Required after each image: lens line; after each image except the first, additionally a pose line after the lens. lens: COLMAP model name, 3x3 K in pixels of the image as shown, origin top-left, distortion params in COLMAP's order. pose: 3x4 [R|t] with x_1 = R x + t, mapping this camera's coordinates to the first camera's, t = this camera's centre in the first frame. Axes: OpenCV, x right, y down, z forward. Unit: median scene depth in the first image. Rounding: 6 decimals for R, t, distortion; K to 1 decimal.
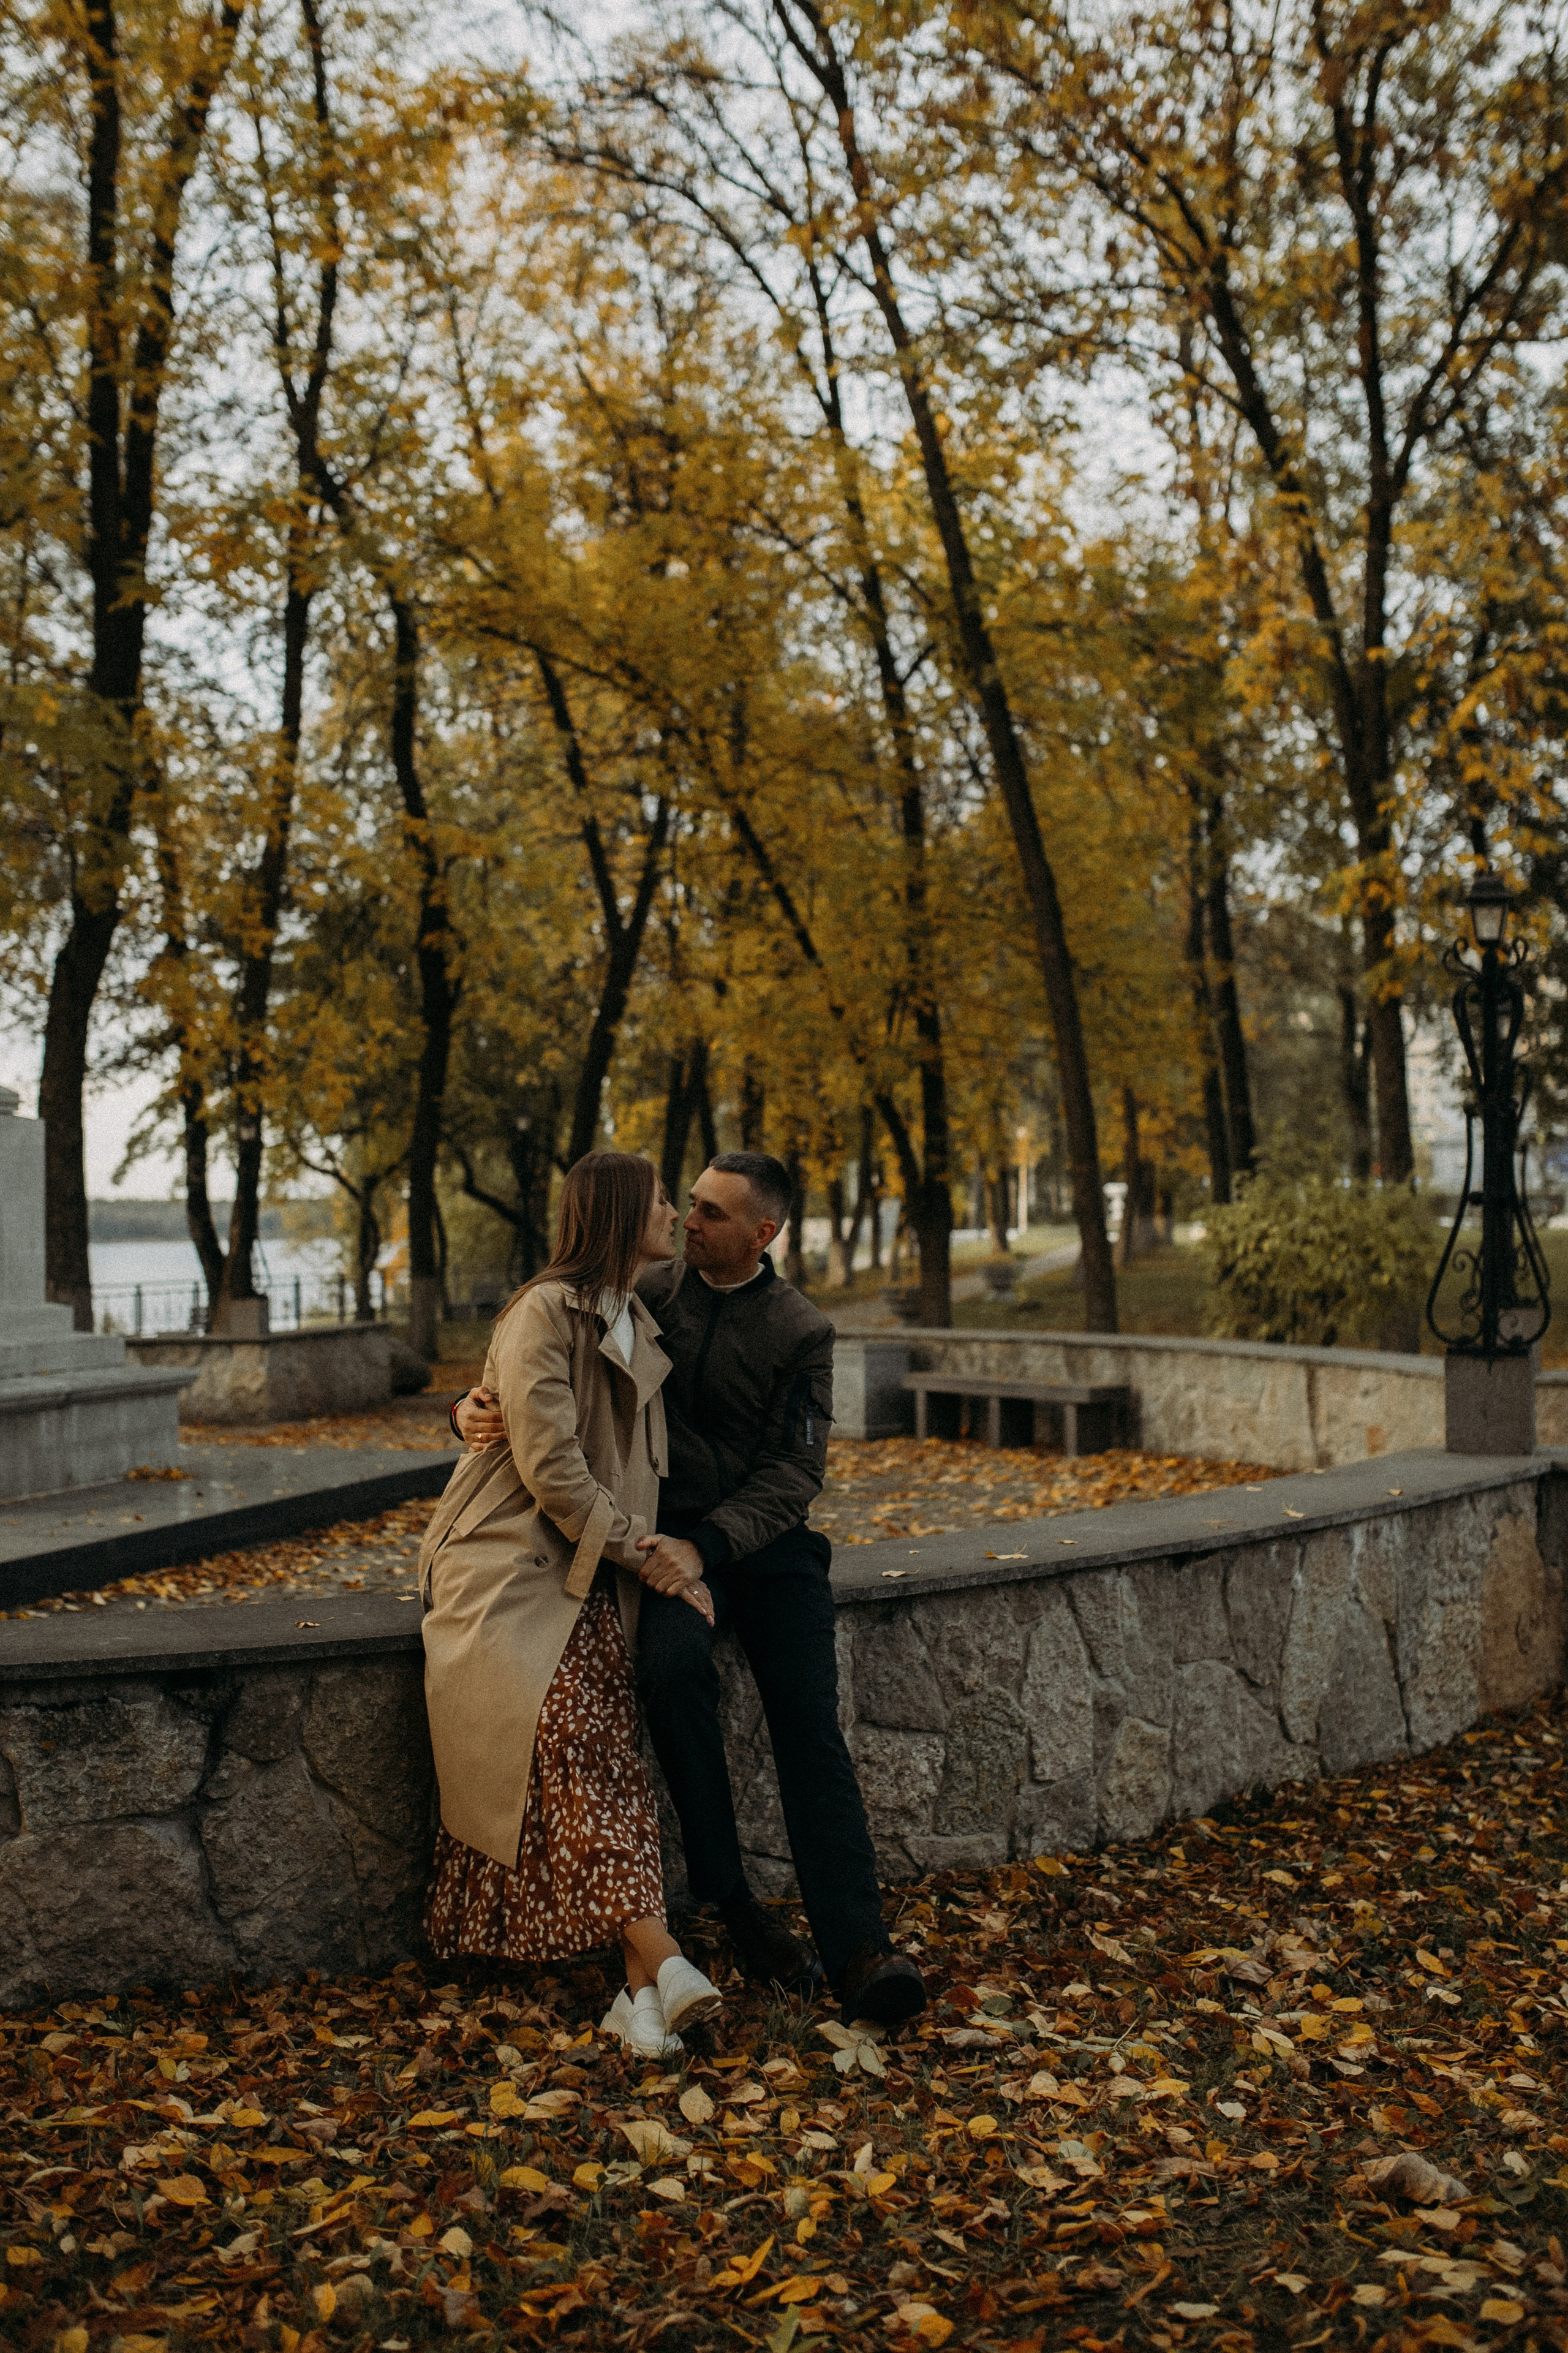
lens RADIAL K [[2195.8, 0, 773.0], [0, 2195.8, 1179.7], [0, 0, 1]] dist [-0.046883, 0.031773]
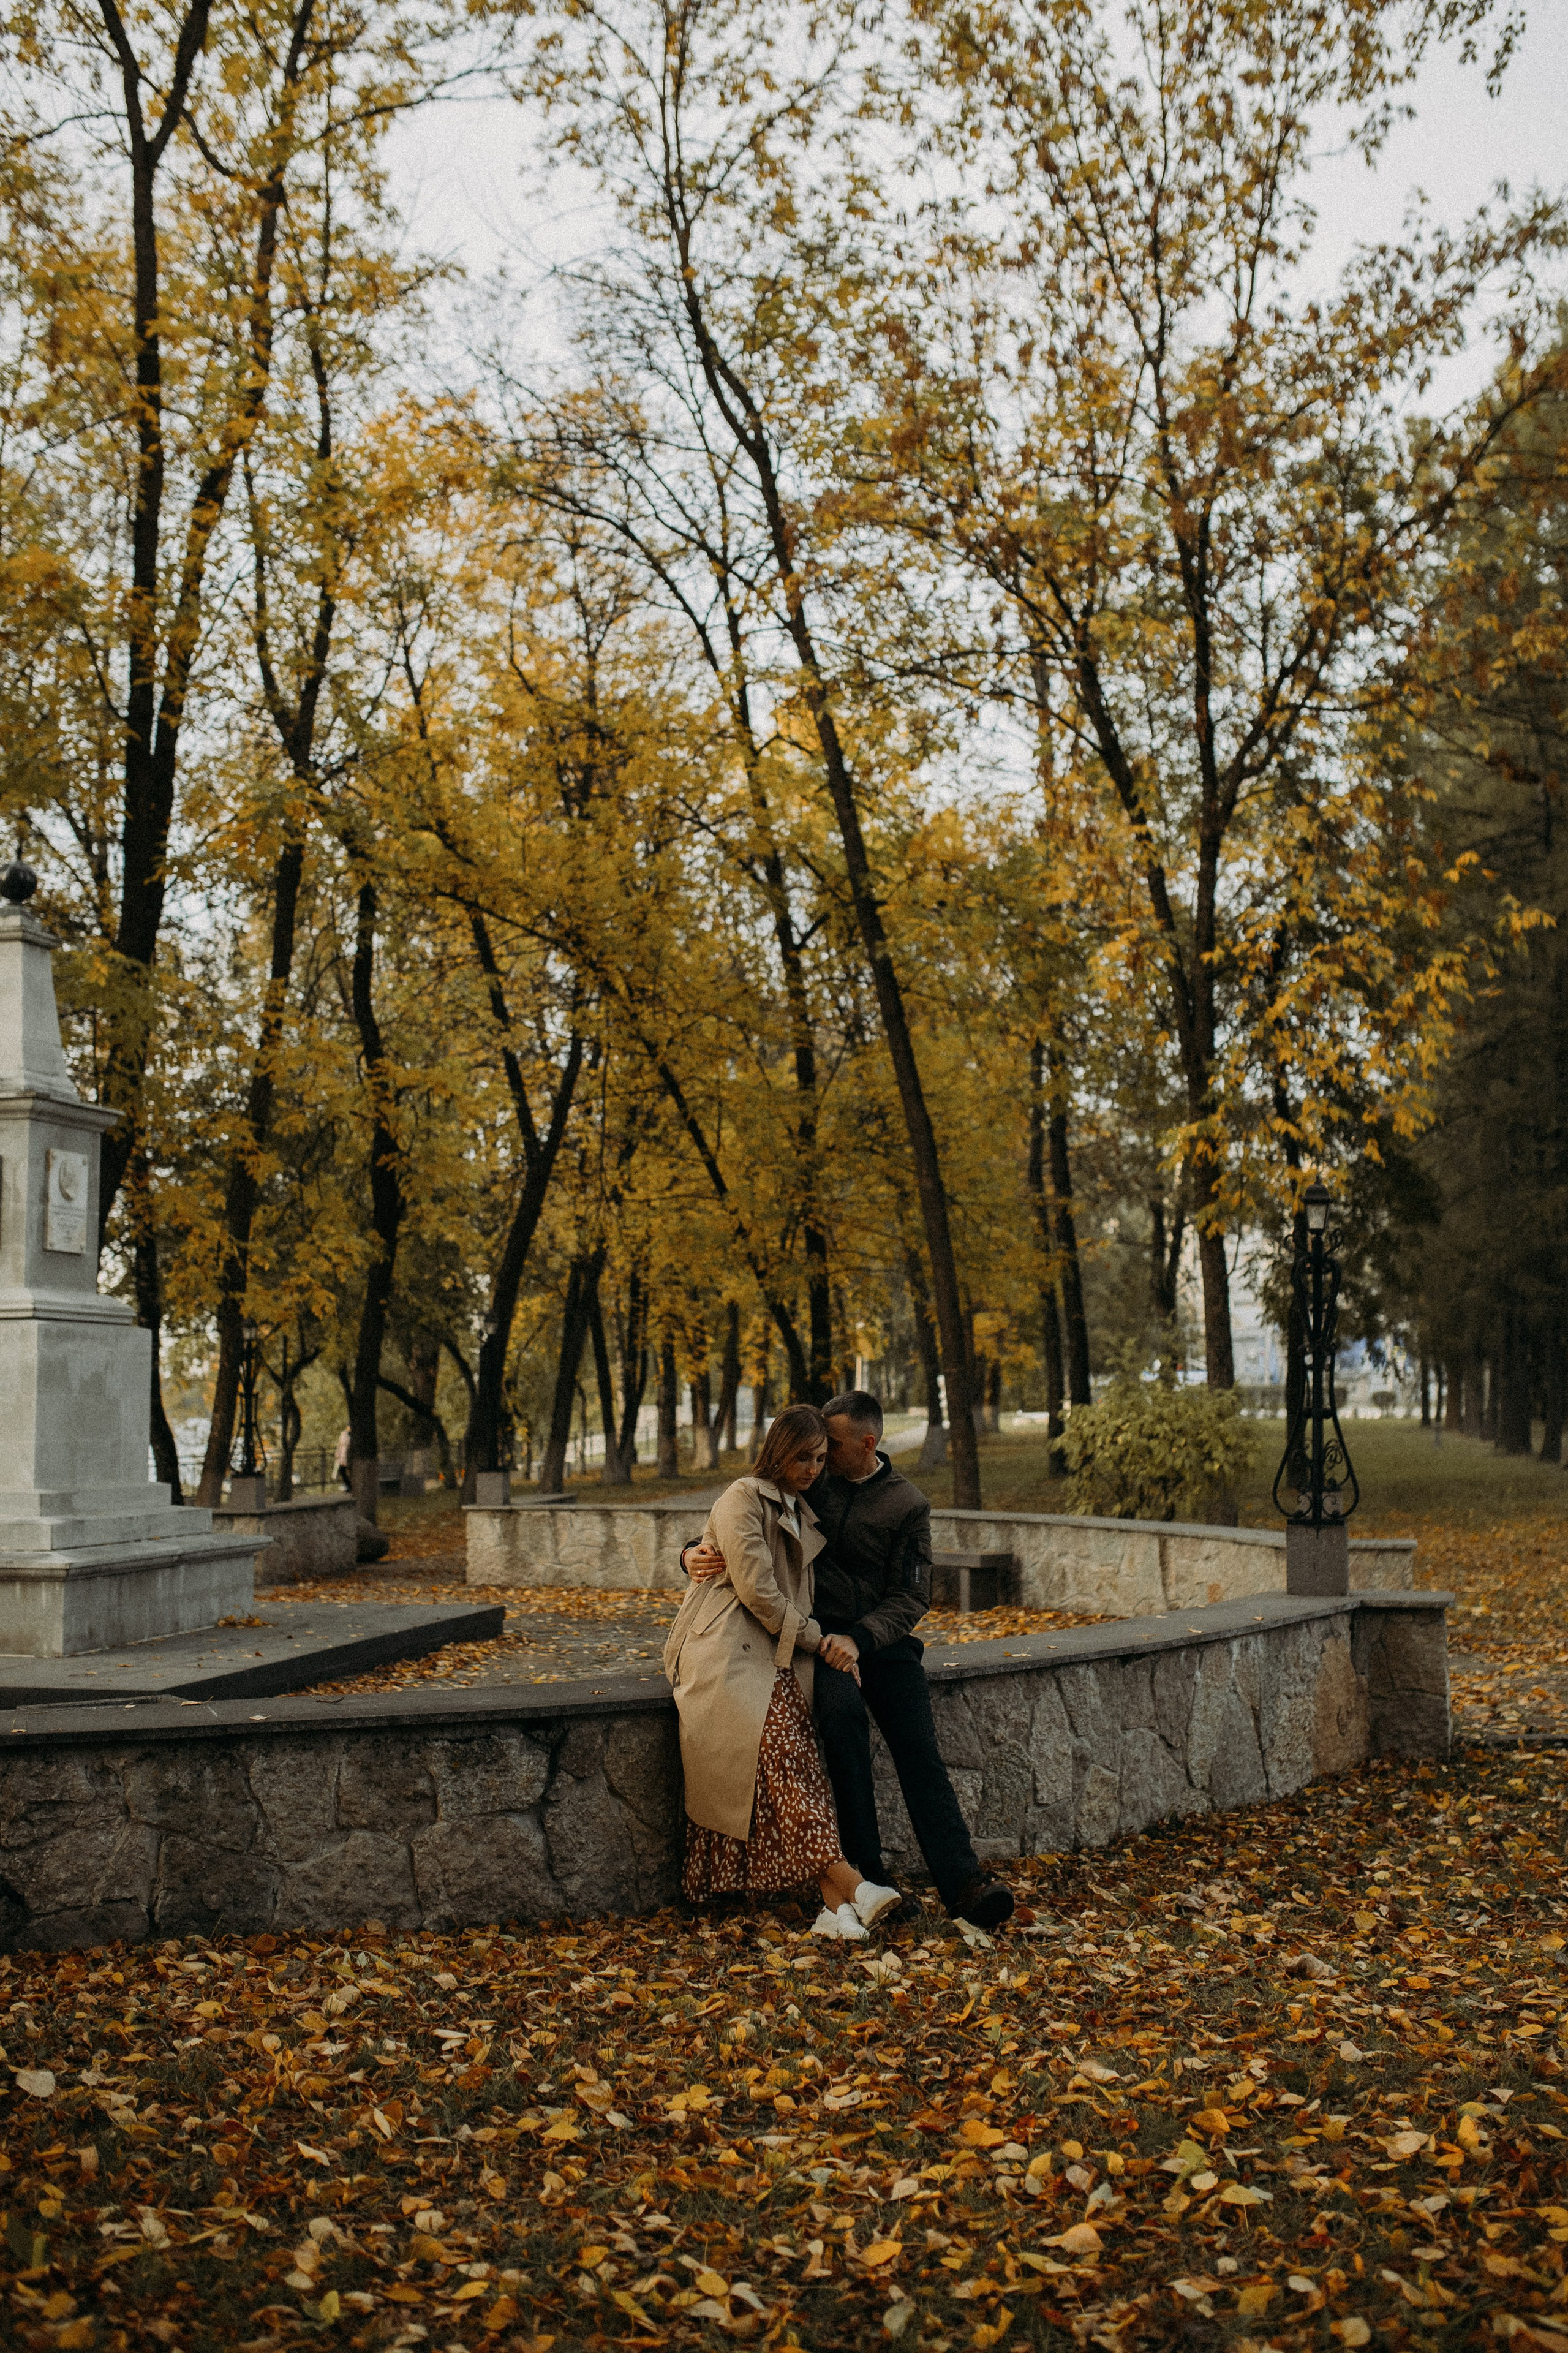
lens RADIAL K [[2235.3, 0, 782.3], [0, 2235.3, 1249.1], [0, 0, 1]] dist [-0.044368, 0.004331]
pose [[0.994495, 0.015815, 0.103584, -0.101223], [-0.010829, 0.998763, -0.048524, -0.014375], [-0.104224, 0.047135, 0.993436, -0.242441]]
